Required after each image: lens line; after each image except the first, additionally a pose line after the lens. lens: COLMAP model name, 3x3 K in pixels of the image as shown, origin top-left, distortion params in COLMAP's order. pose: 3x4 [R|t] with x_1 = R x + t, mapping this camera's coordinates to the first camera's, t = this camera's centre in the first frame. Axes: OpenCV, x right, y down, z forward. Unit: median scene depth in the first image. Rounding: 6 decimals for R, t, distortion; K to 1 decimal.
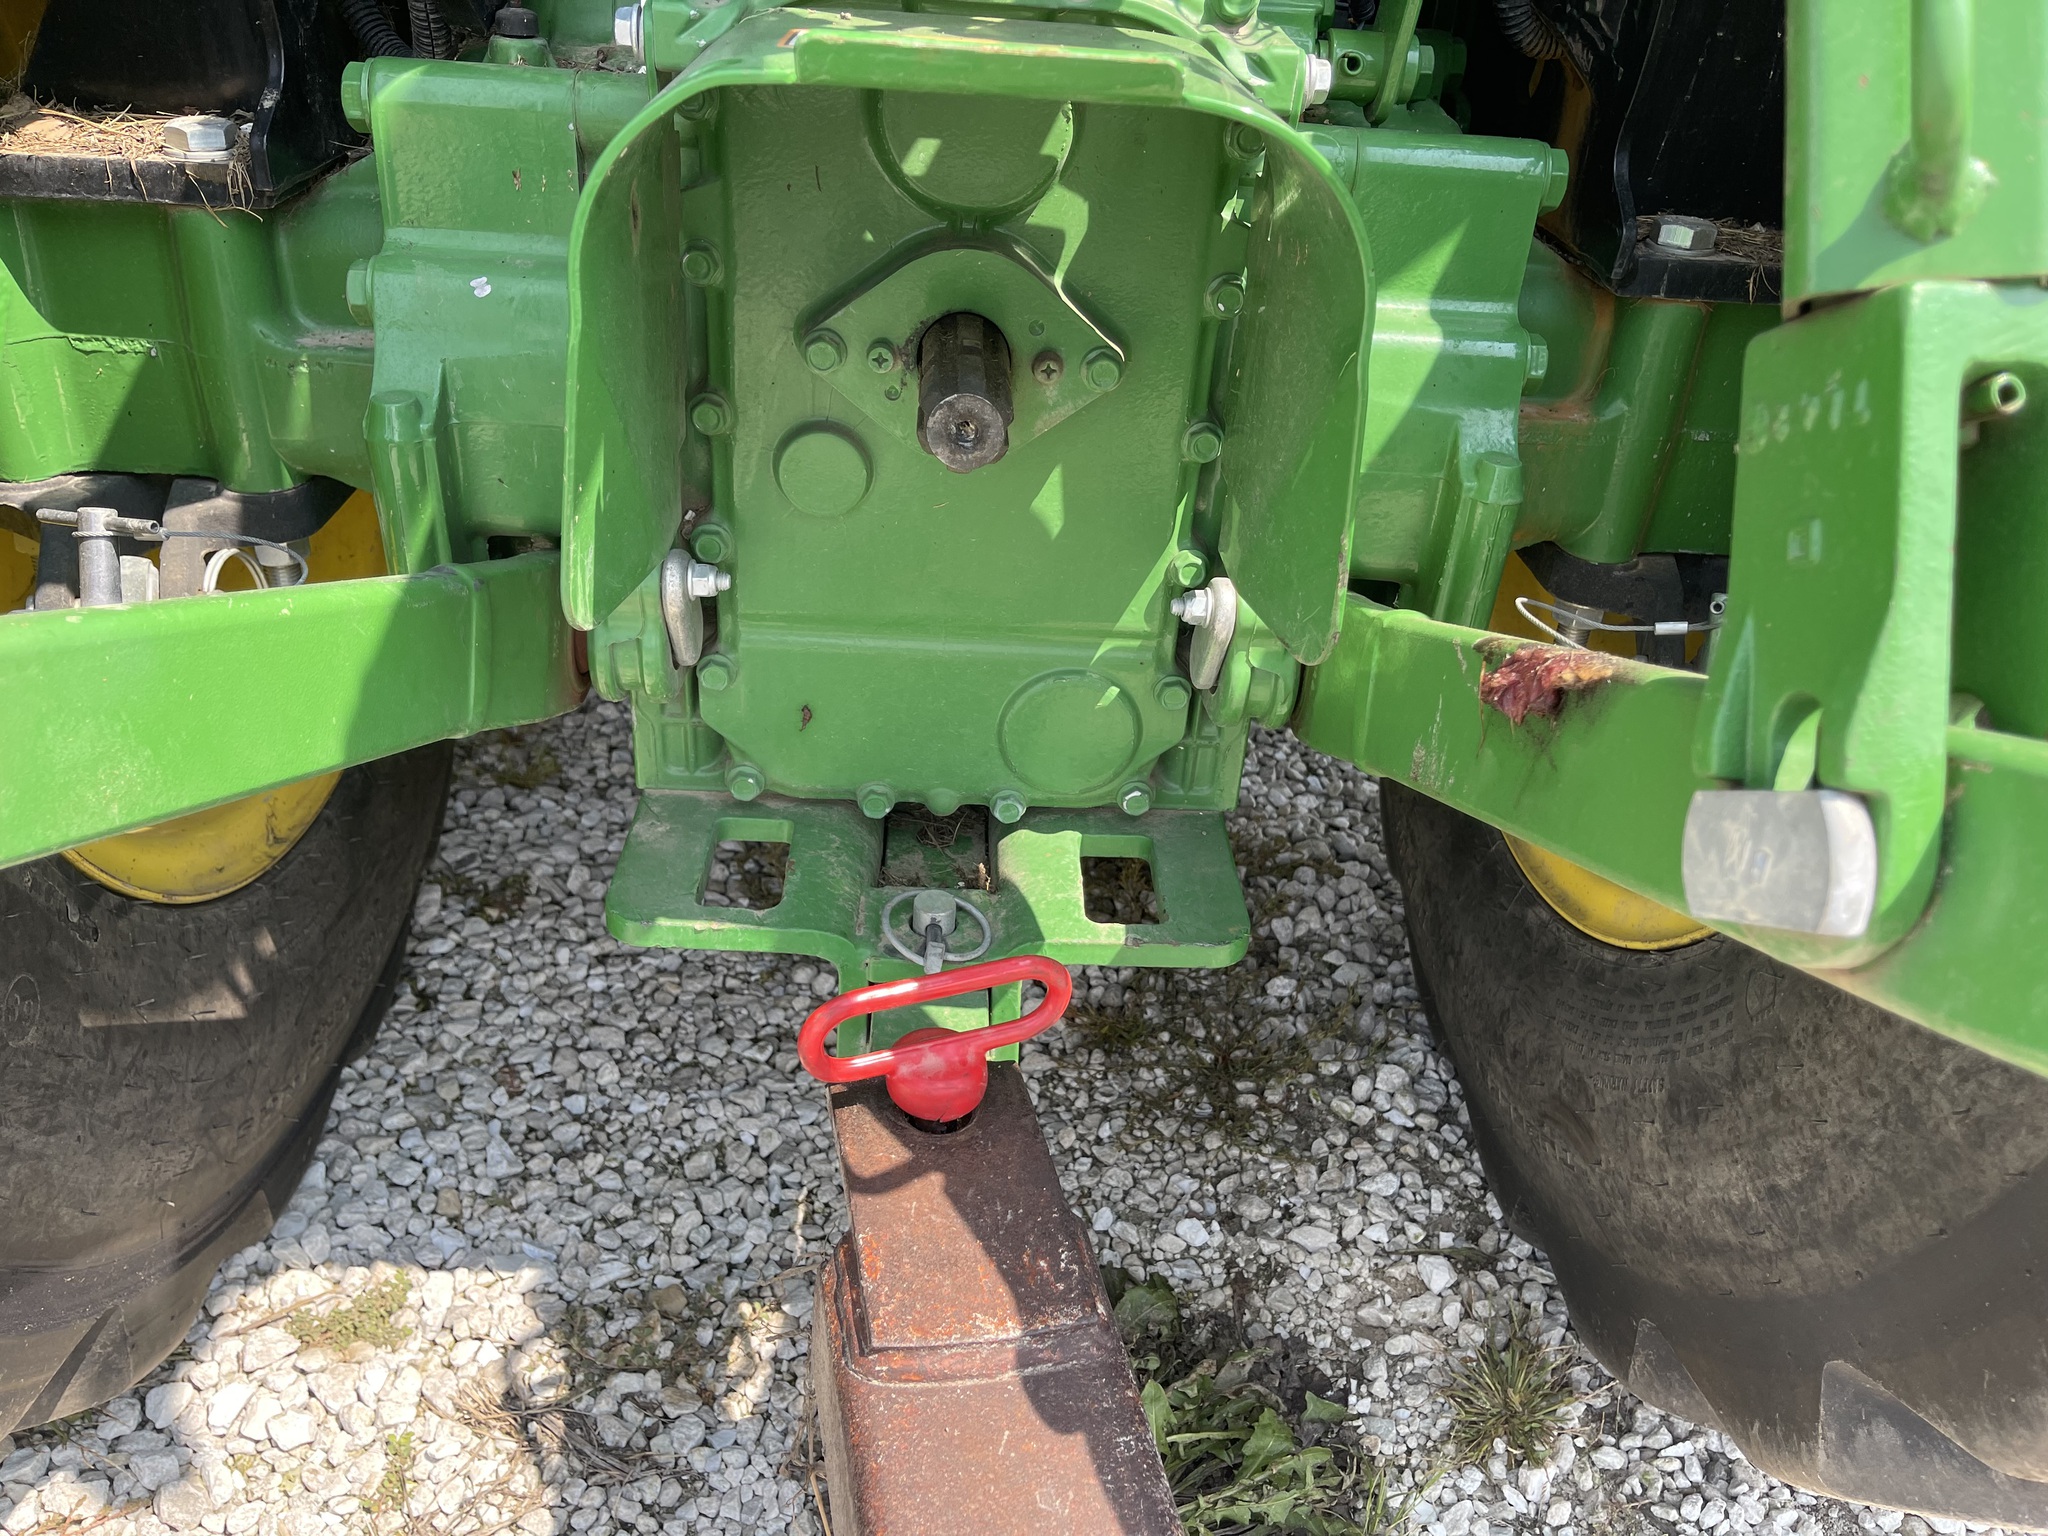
lens RADIAL K [[1564.5, 0, 1035.7], [0, 1564.5, 793.8], [0, 0, 1]] dist [0.069444, -0.098059]
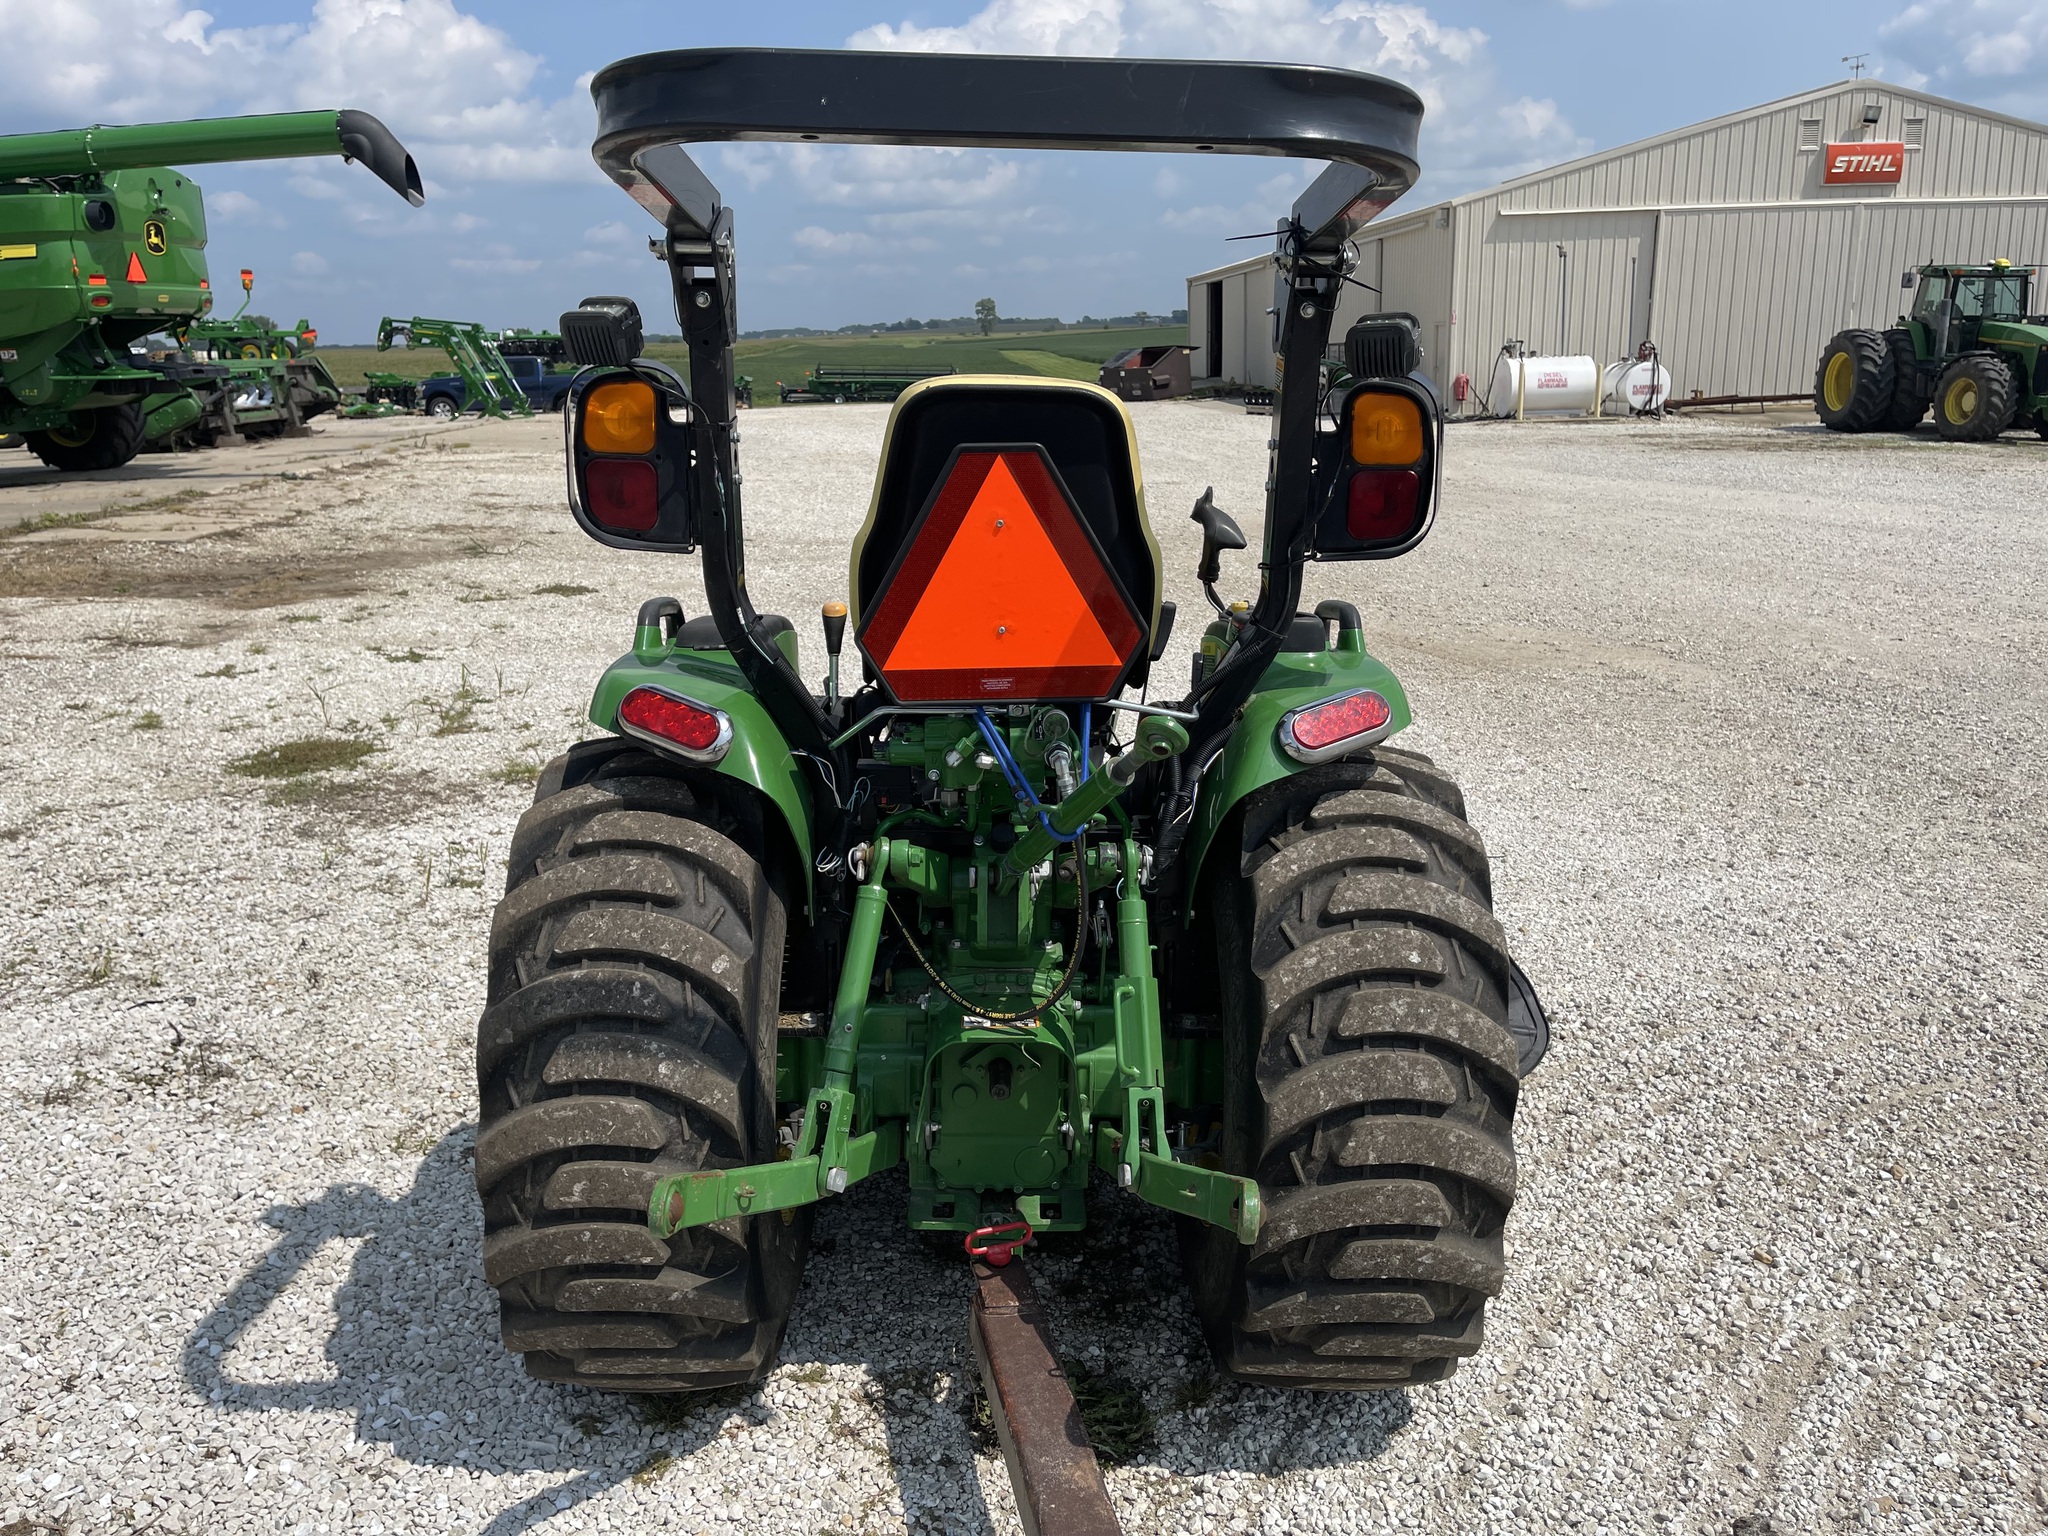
lens RADIAL K [[1564.5, 0, 1027.0], [0, 1564.5, 774.0], [0, 0, 1]] dist [0.069444, -0.098059]
pose [[0.997976, -0.049655, -0.039728, 0.162647], [0.035536, 0.953544, -0.299151, 0.154024], [0.052737, 0.297134, 0.953378, -2.255404]]
